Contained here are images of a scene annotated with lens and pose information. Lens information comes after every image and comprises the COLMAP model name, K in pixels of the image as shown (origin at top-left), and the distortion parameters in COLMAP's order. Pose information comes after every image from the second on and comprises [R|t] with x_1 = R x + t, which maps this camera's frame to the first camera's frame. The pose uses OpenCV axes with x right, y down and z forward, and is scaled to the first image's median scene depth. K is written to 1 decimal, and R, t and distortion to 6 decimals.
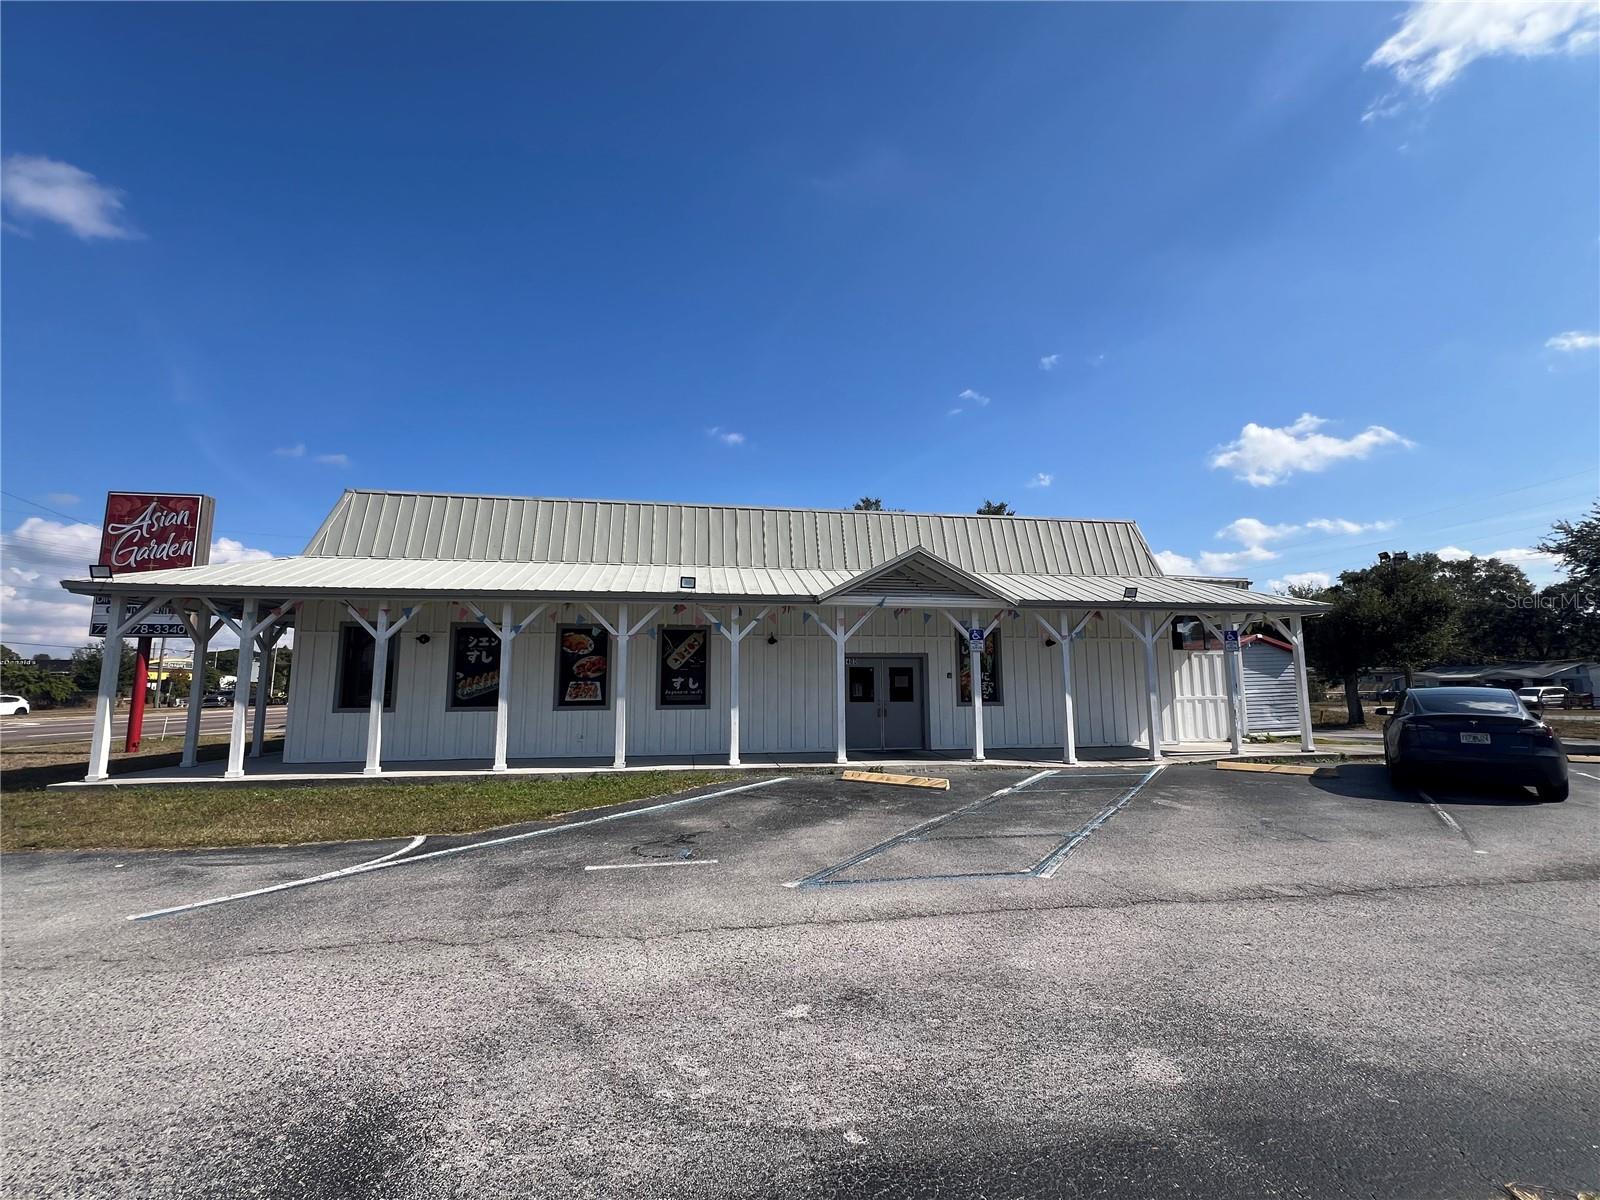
lens RADIAL K [[660.9, 0, 800.0], [0, 660.9, 600.0], [0, 0, 1]] dist [-0.001238, 0.000102]
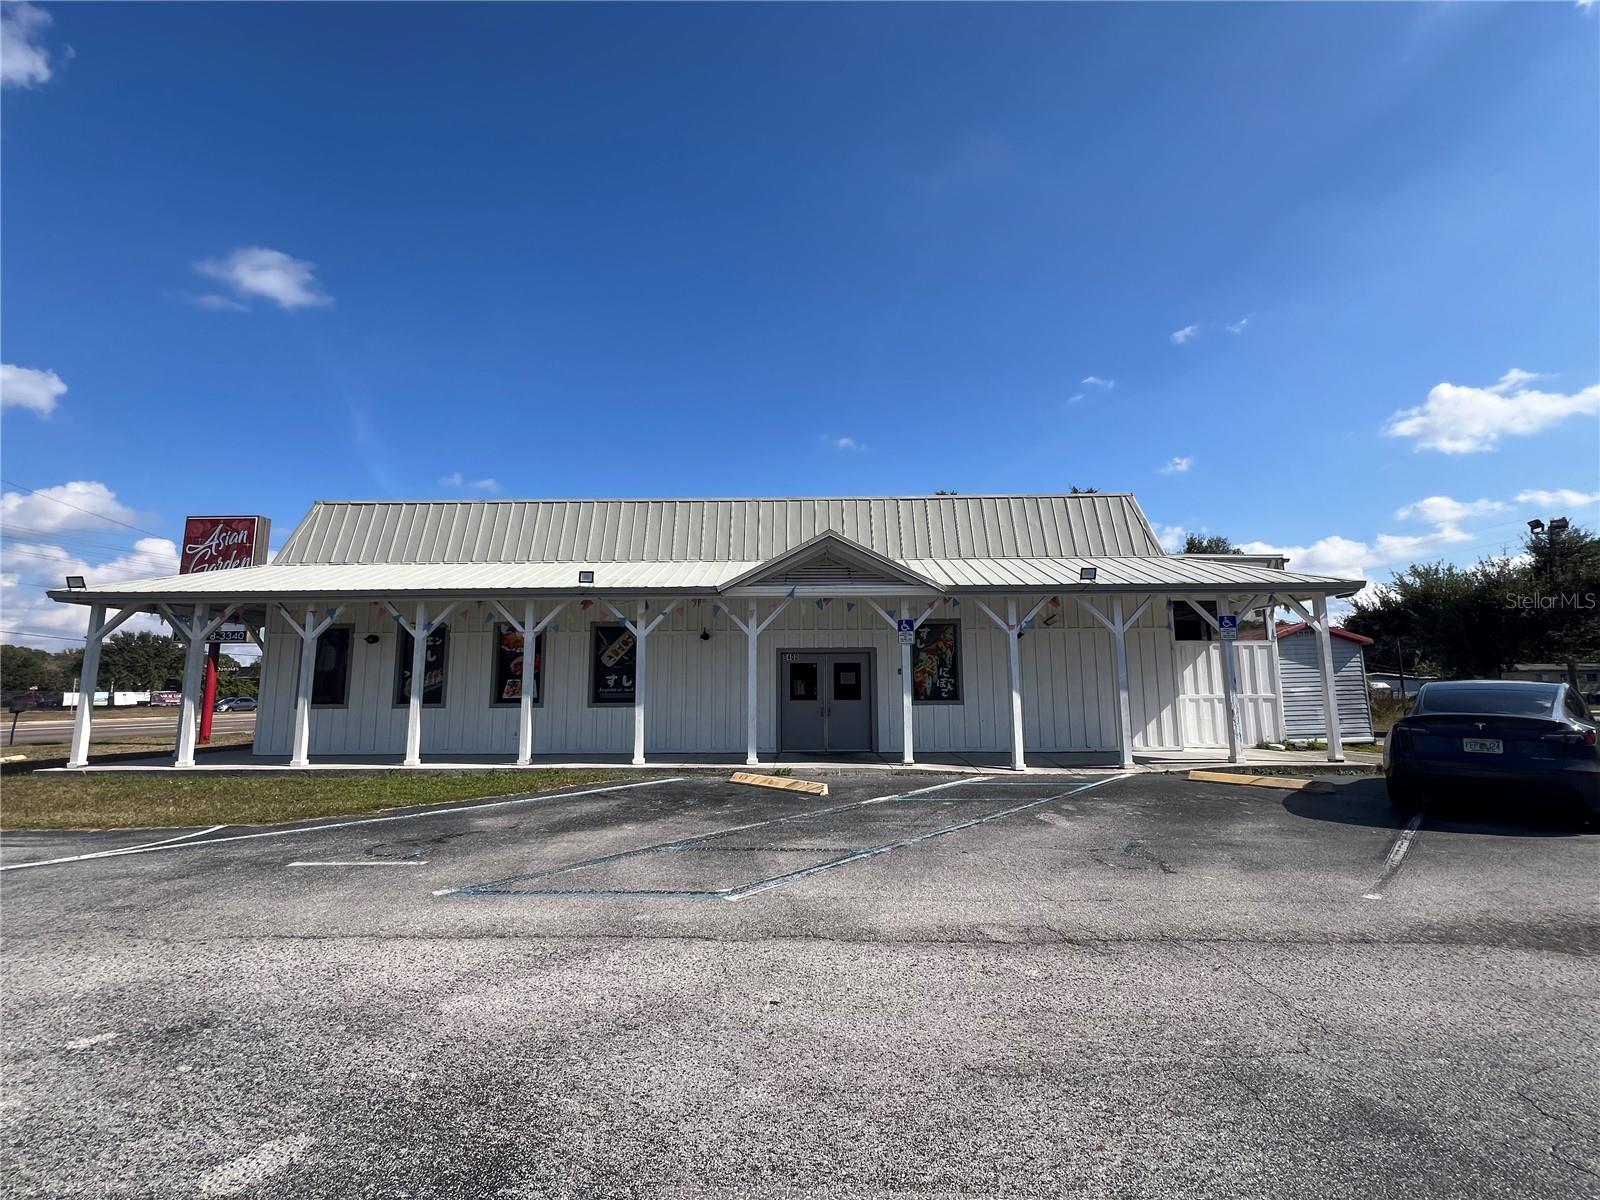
lens RADIAL K [[660.9, 0, 800.0], [0, 660.9, 600.0], [0, 0, 1]] dist [-0.001238, 0.000102]
pose [[0.984147, -0.025220, -0.175553, 0.283903], [0.024487, 0.999680, -0.006344, 0.019700], [0.175657, 0.001945, 0.984450, 0.082534]]
